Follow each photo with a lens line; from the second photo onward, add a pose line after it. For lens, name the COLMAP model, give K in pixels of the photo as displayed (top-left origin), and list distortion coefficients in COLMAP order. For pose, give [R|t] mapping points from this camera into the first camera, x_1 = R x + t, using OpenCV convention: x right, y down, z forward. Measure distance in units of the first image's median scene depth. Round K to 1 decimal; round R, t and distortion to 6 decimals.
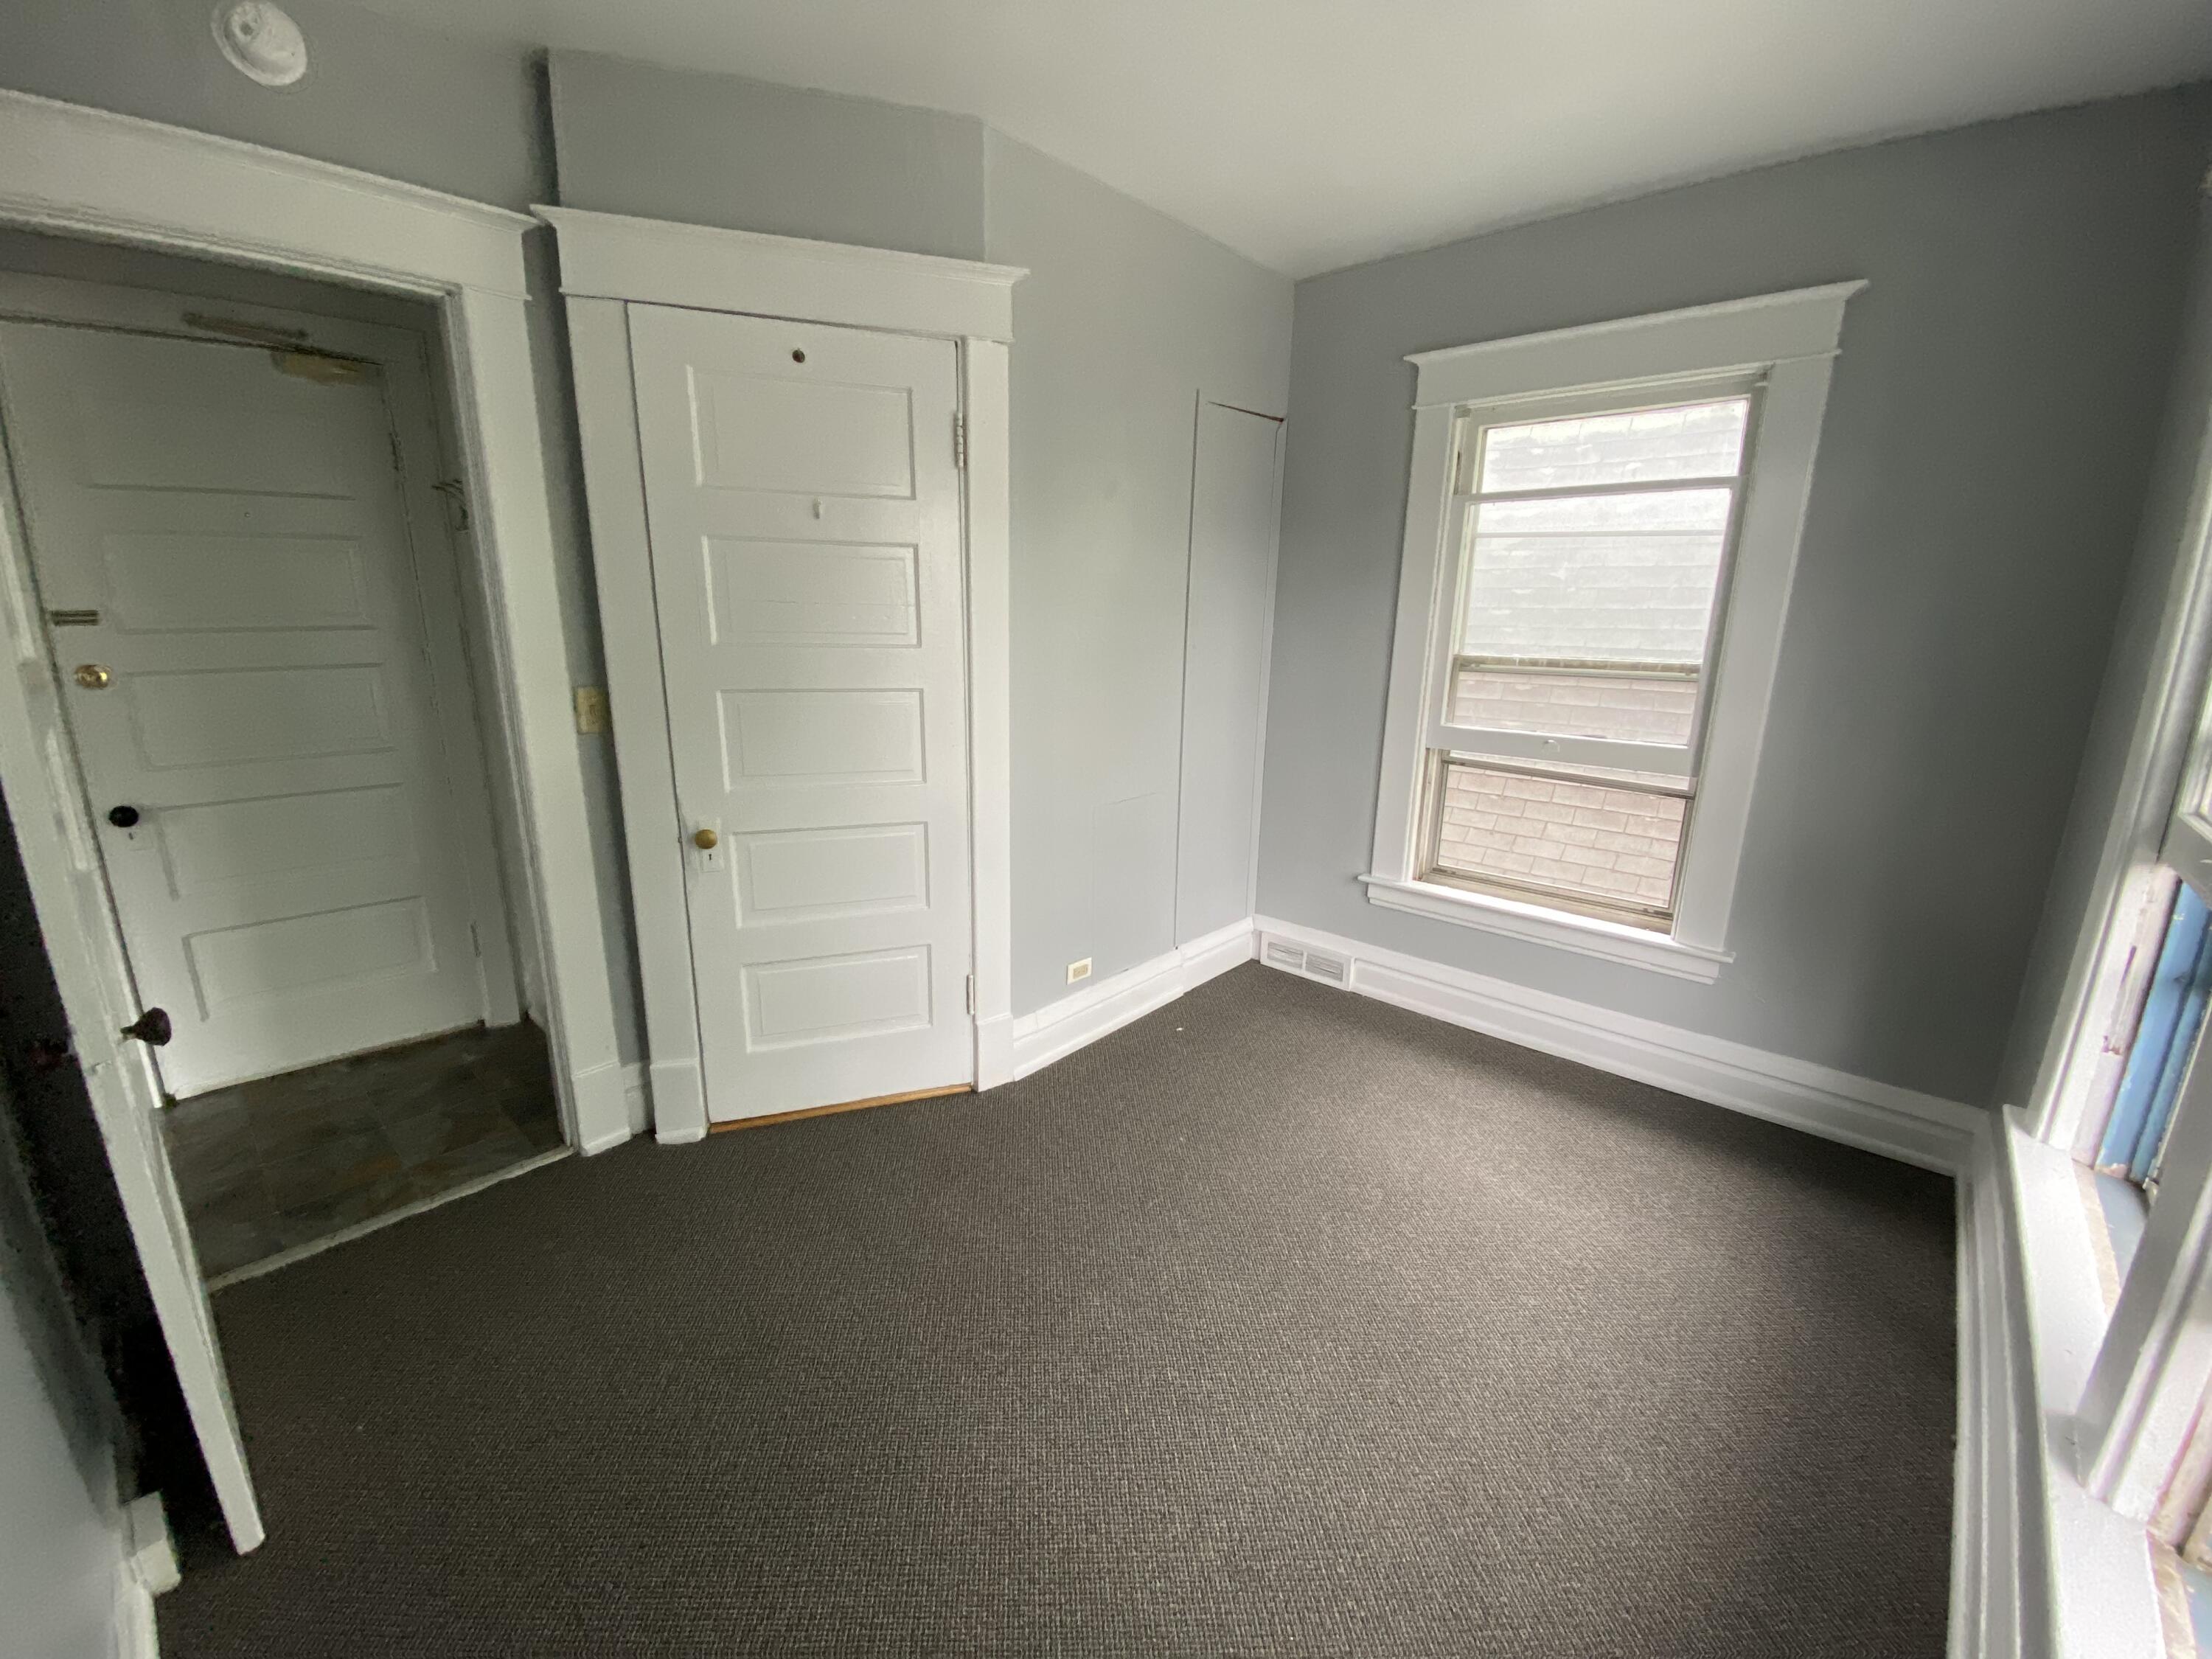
lens RADIAL K [[901.4, 0, 1099.6], [0, 901.4, 834.8], [0, 0, 1]] dist [0.001755, -0.002848]
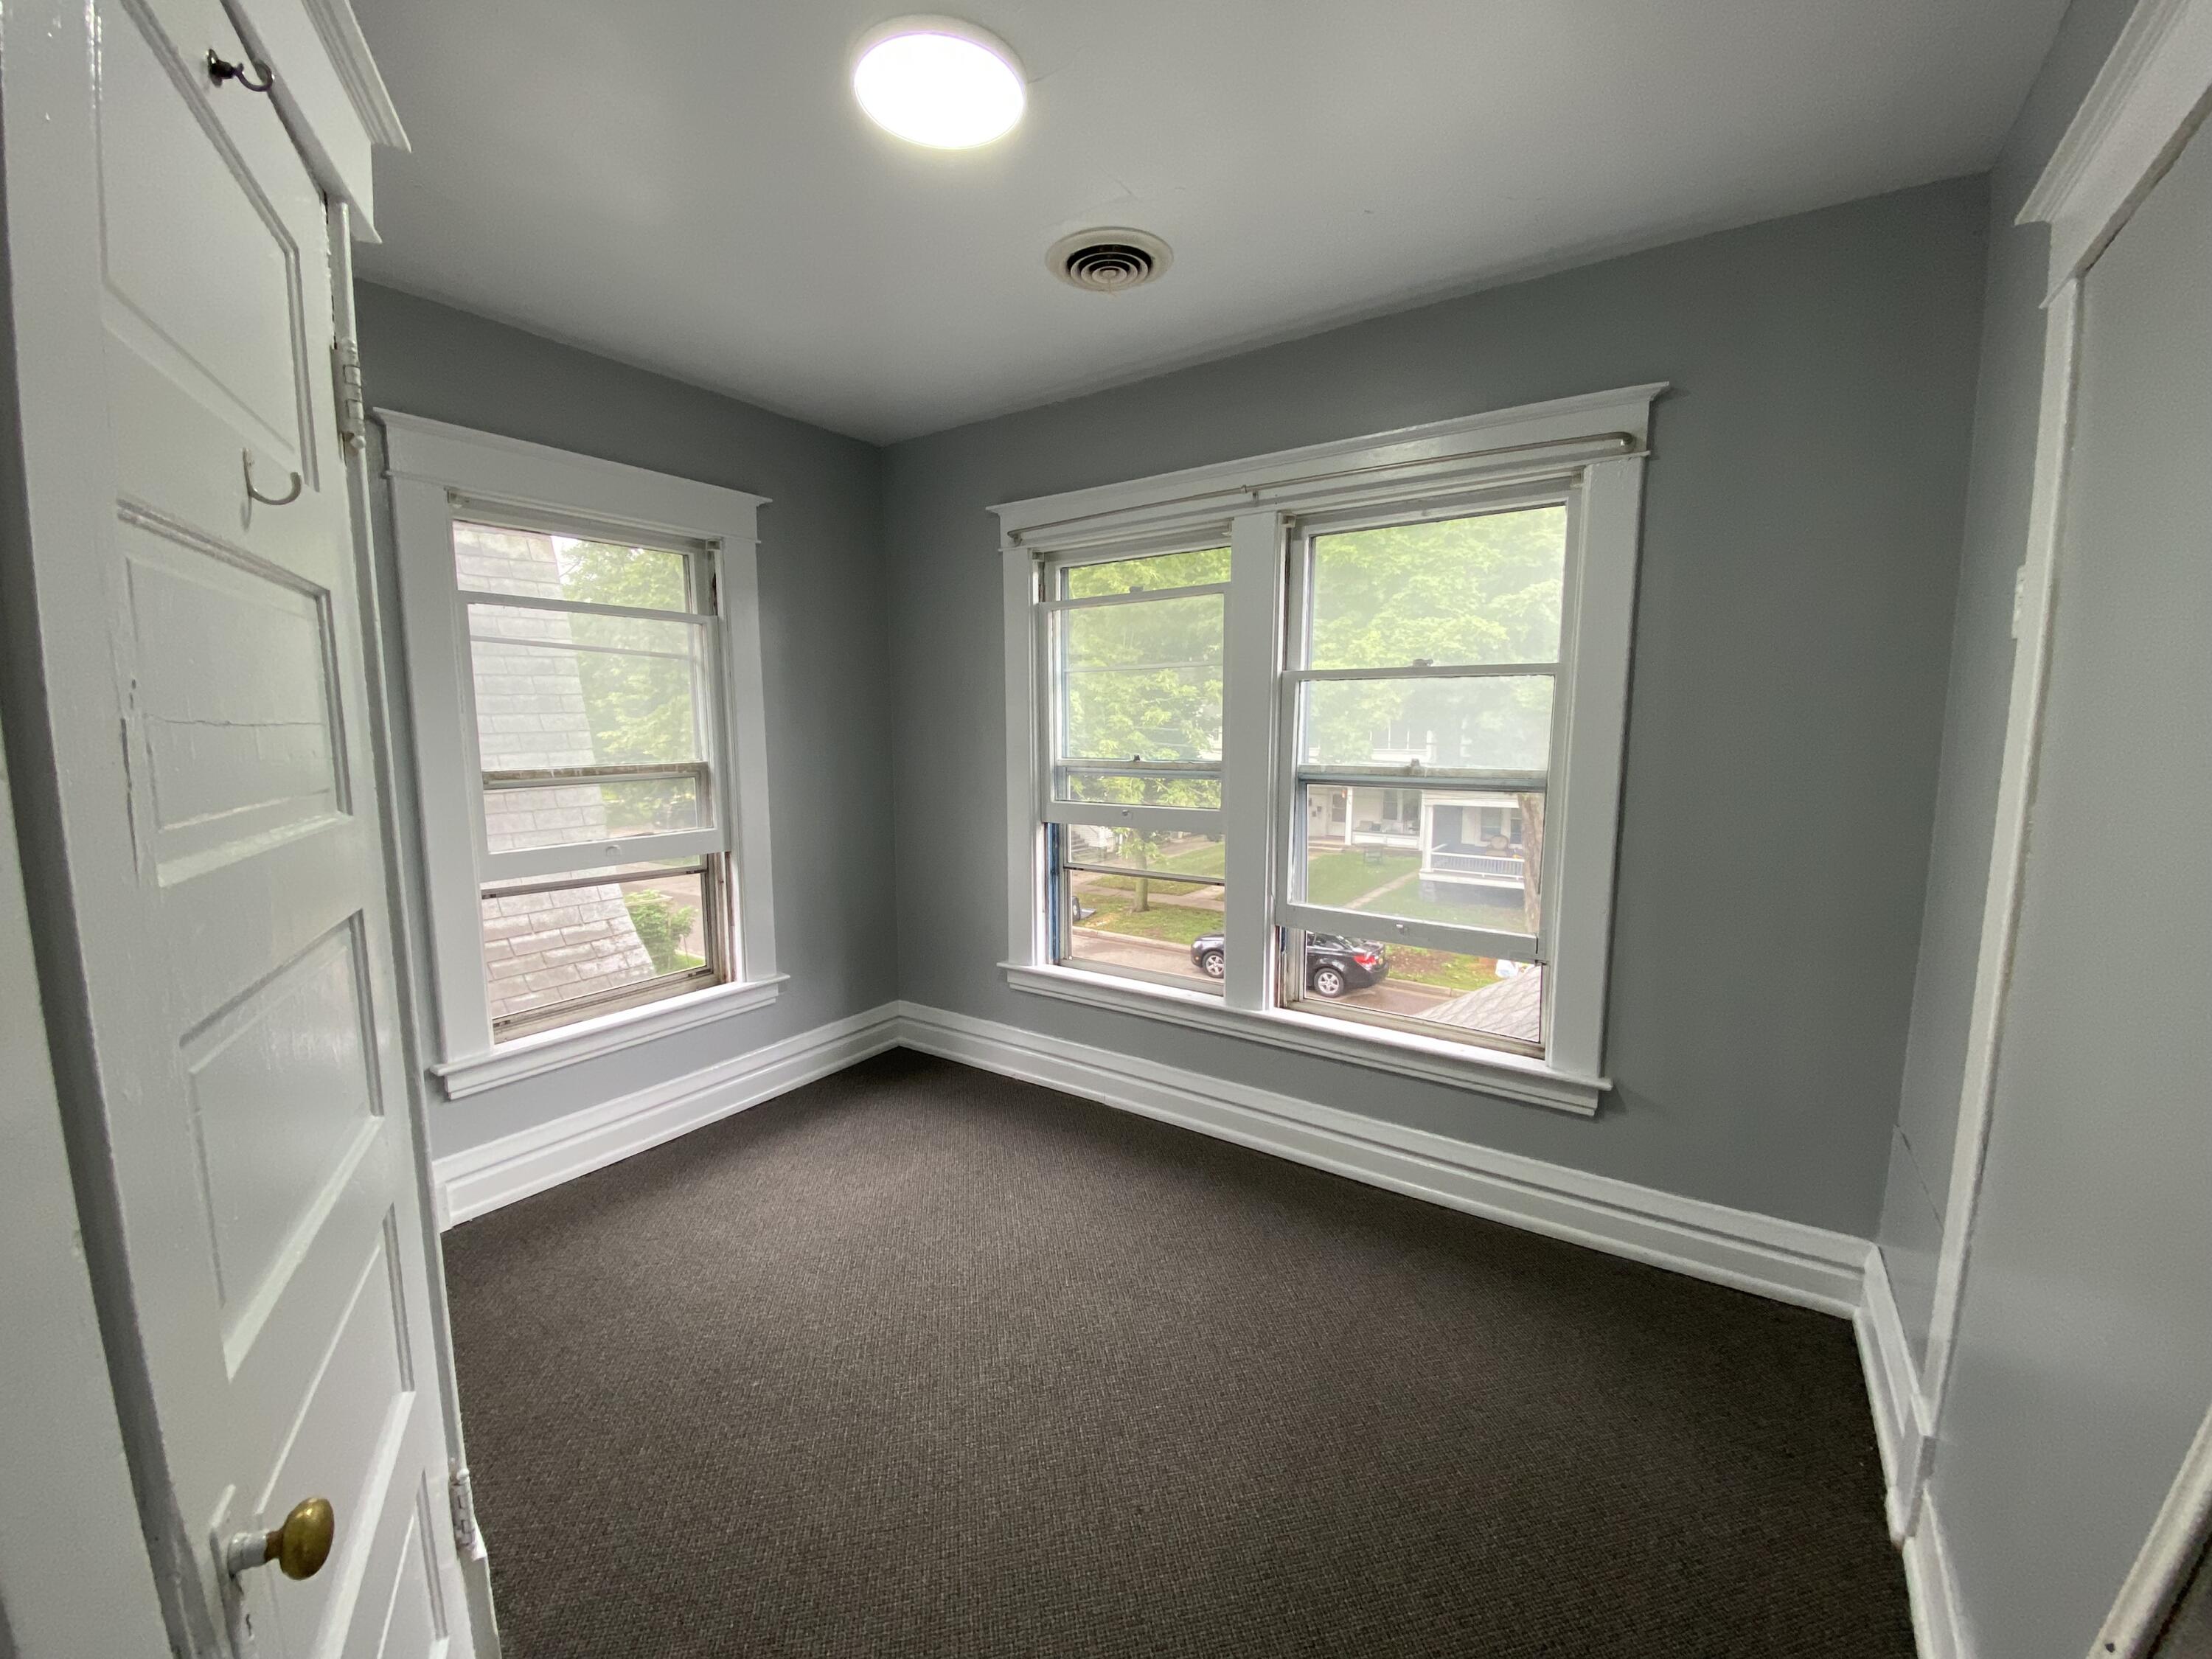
lens RADIAL K [[901.4, 0, 1102.6], [0, 901.4, 830.3], [0, 0, 1]] dist [0.001755, -0.002848]
pose [[-0.158687, -0.127327, 0.979084, -0.562896], [0.235933, 0.958031, 0.162828, -0.152351], [-0.958725, 0.256837, -0.121986, 0.577998]]
